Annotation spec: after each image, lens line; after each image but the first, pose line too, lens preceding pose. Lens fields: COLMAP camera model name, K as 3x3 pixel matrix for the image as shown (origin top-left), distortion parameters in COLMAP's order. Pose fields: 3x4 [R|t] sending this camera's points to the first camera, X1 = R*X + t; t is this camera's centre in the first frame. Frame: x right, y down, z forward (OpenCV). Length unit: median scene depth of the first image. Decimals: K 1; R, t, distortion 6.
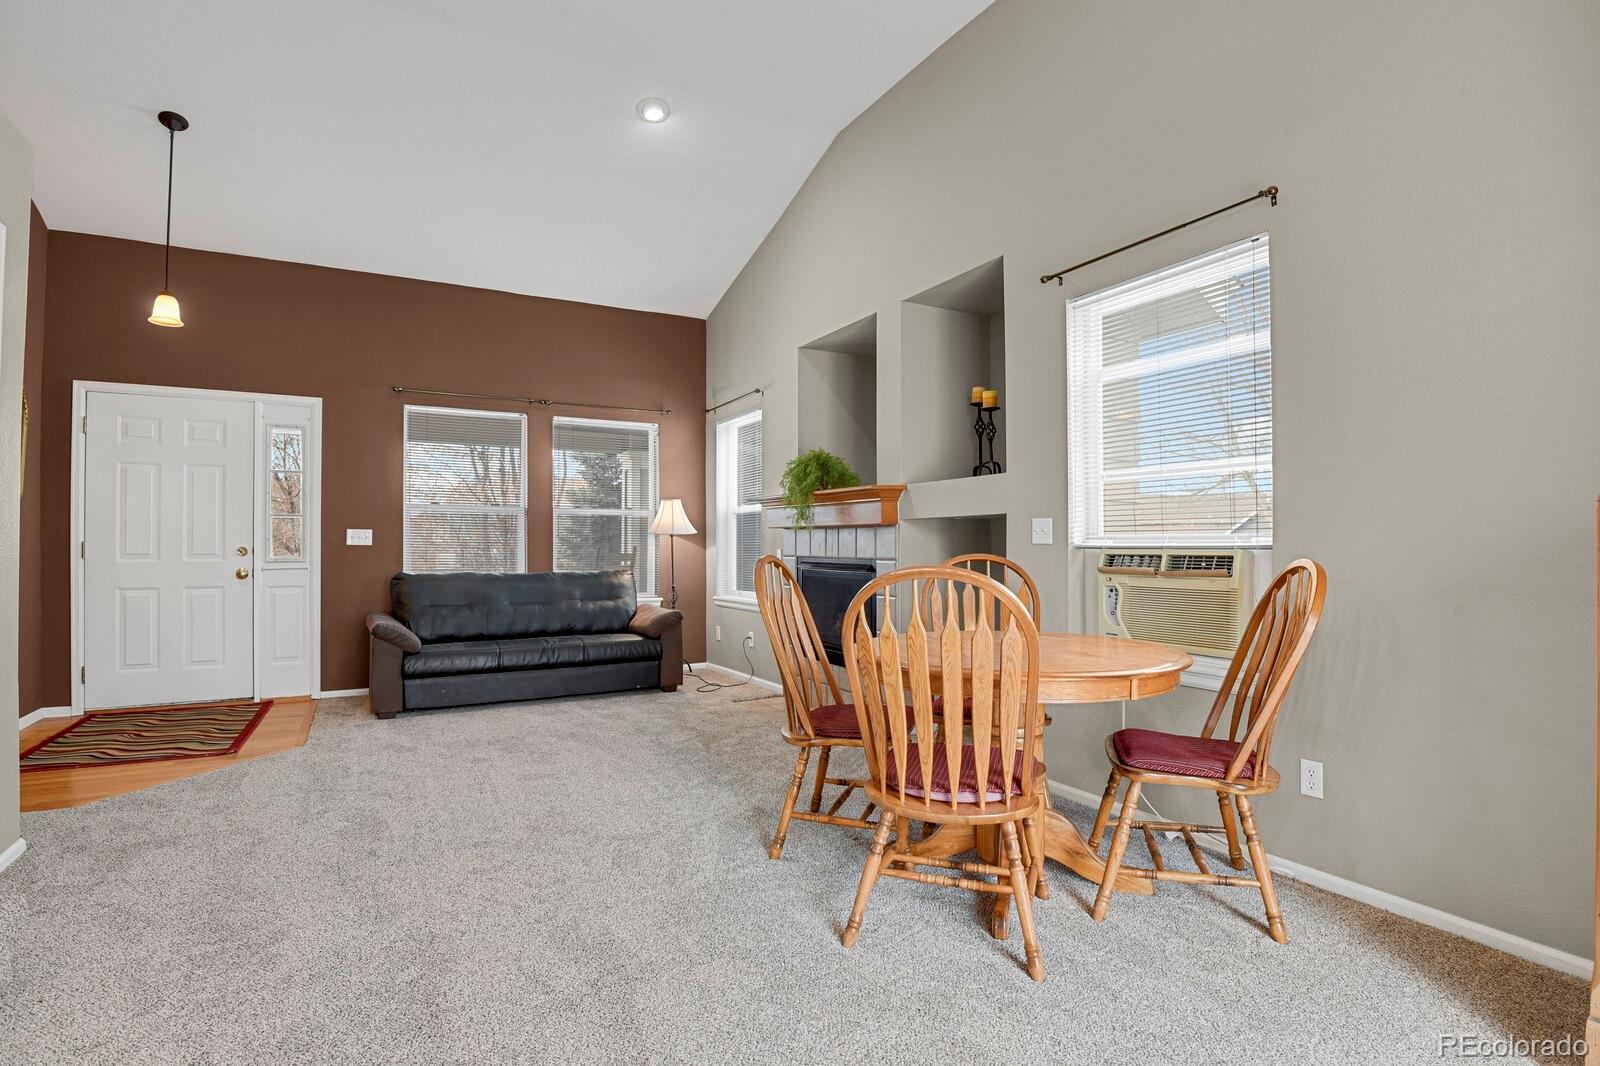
lens RADIAL K [[780.1, 0, 808.8], [0, 780.1, 541.1], [0, 0, 1]] dist [-0.027281, -0.002454]
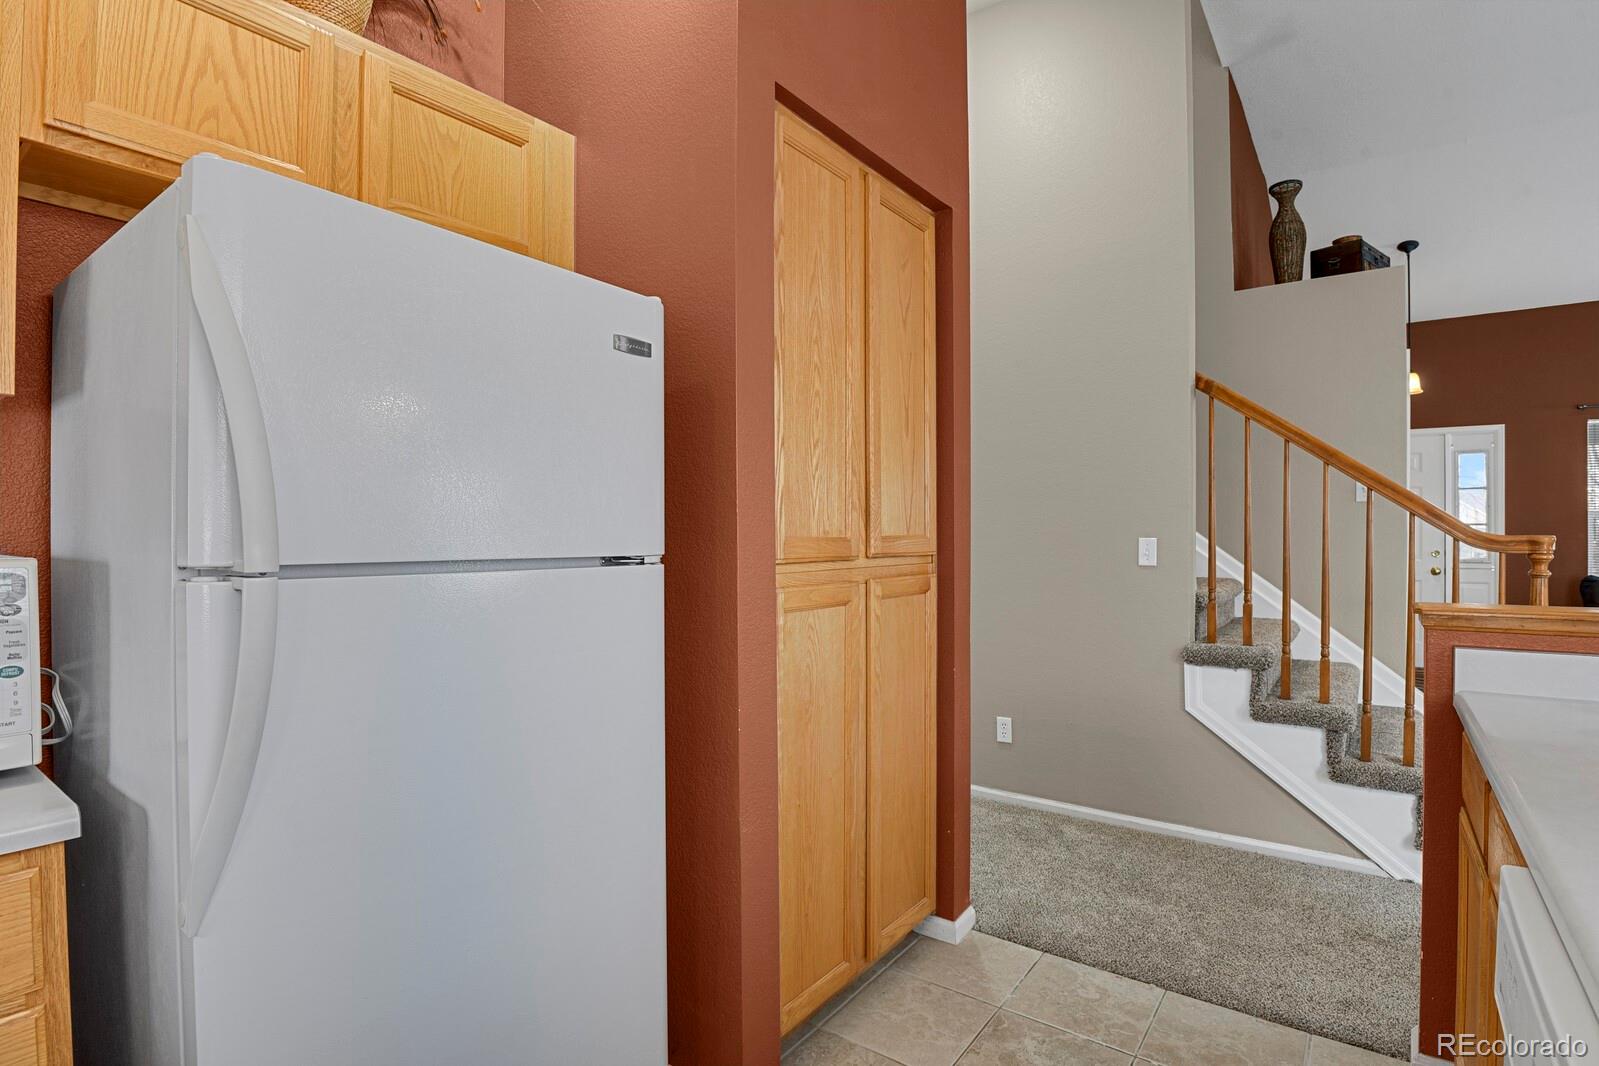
lens RADIAL K [[779.6, 0, 810.9], [0, 779.6, 533.0], [0, 0, 1]] dist [-0.027281, -0.002454]
pose [[0.422863, 0.003347, -0.906187, -0.031032], [0.004476, 0.999973, 0.005782, -0.033957], [0.906182, -0.006501, 0.422837, -0.493736]]
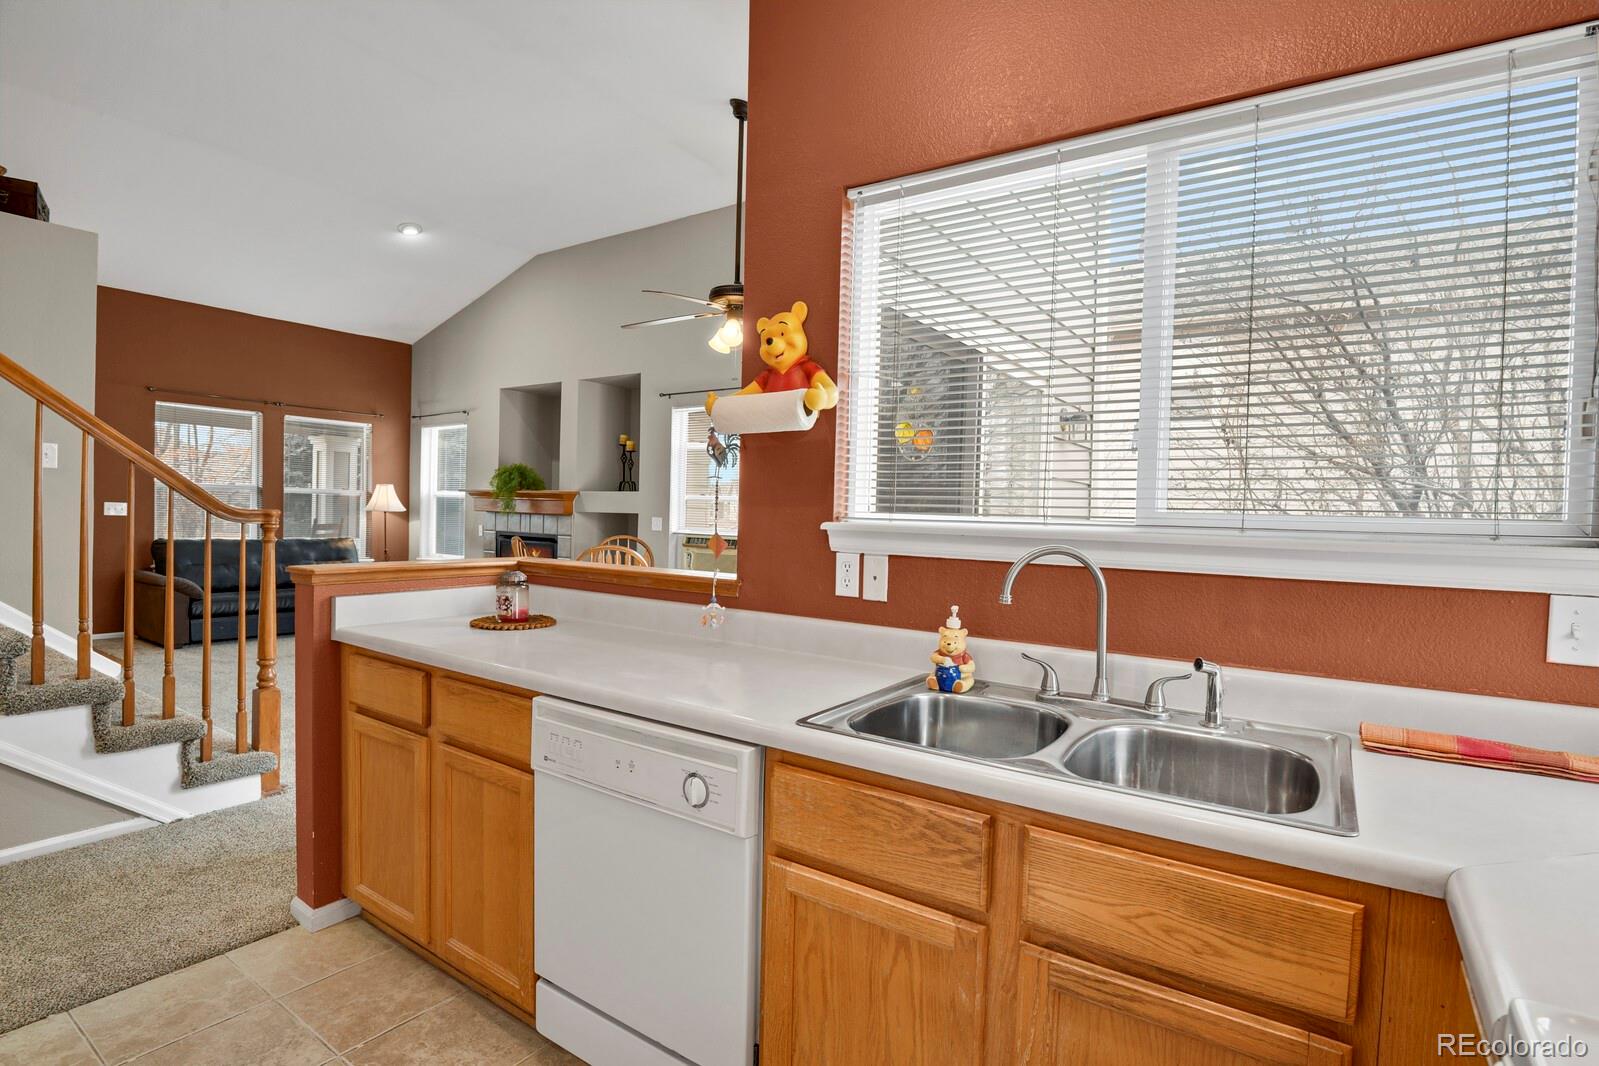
lens RADIAL K [[779.6, 0, 803.7], [0, 779.6, 533.5], [0, 0, 1]] dist [-0.027281, -0.002454]
pose [[0.892514, 0.016697, 0.450710, -0.172386], [-0.032976, 0.999056, 0.028290, -0.040165], [-0.449812, -0.040112, 0.892222, -0.627372]]
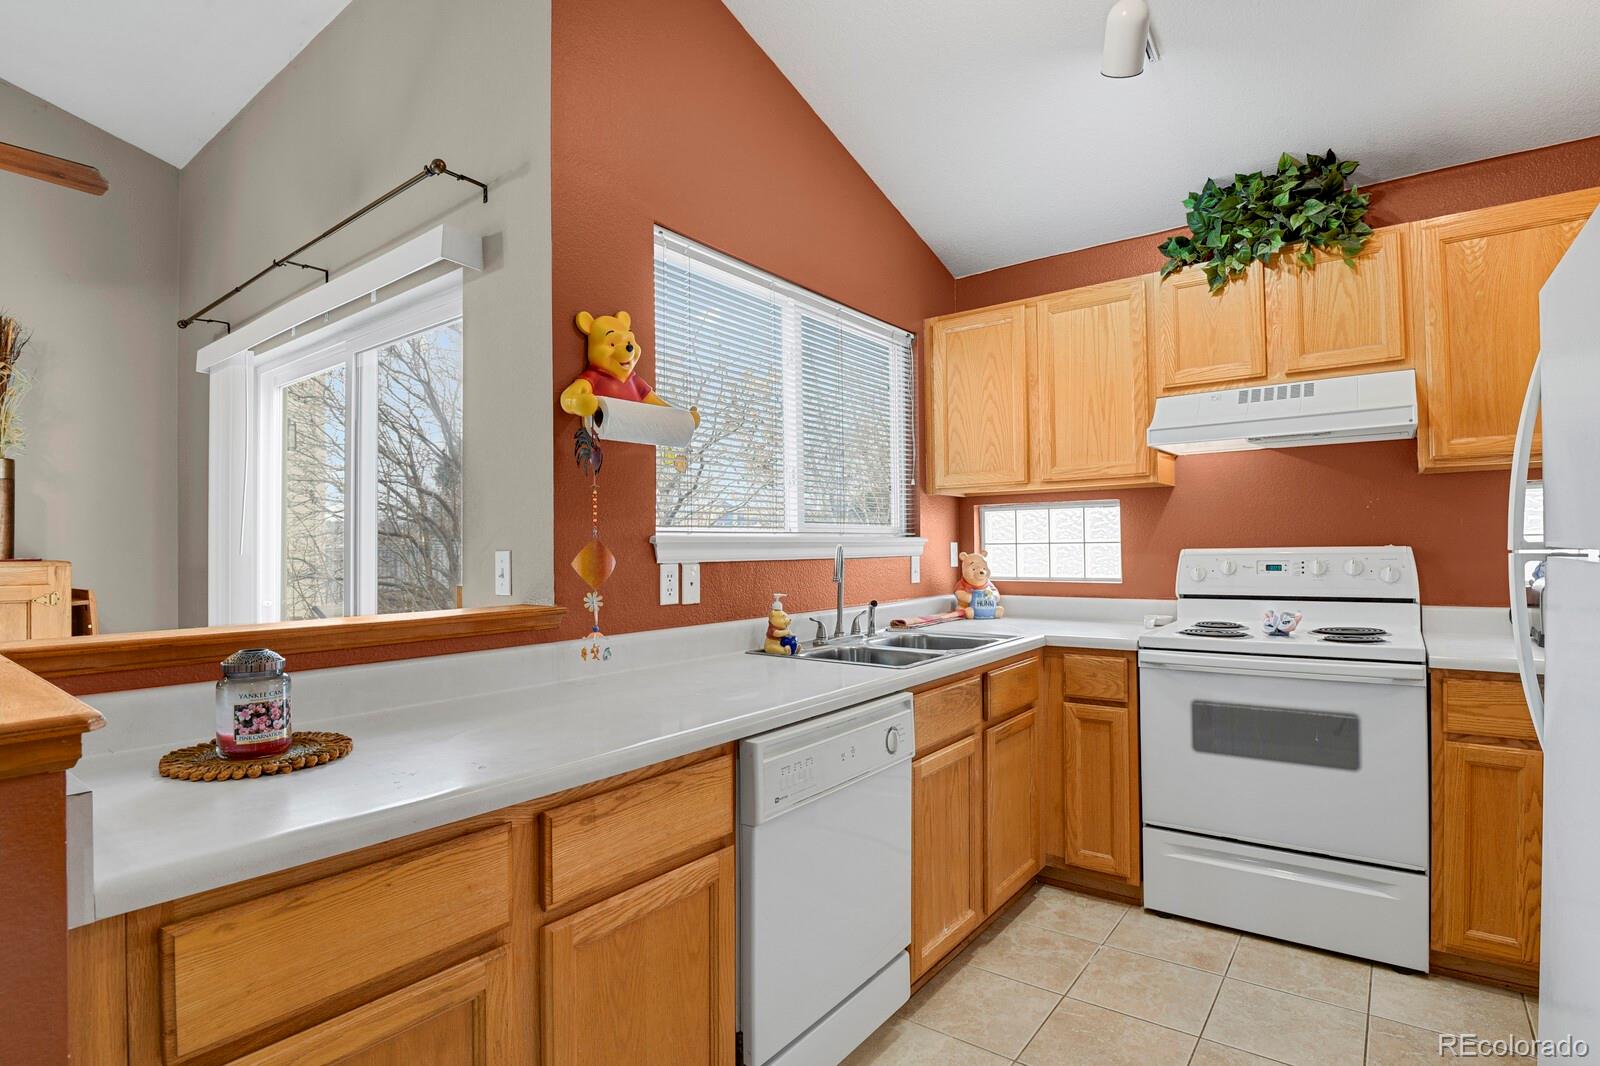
lens RADIAL K [[780.1, 0, 816.3], [0, 780.1, 535.3], [0, 0, 1]] dist [-0.027281, -0.002454]
pose [[-0.407654, 0.021415, 0.912885, -0.404752], [0.008241, 0.999771, -0.019774, -0.025857], [-0.913099, -0.000538, -0.407737, -0.166478]]
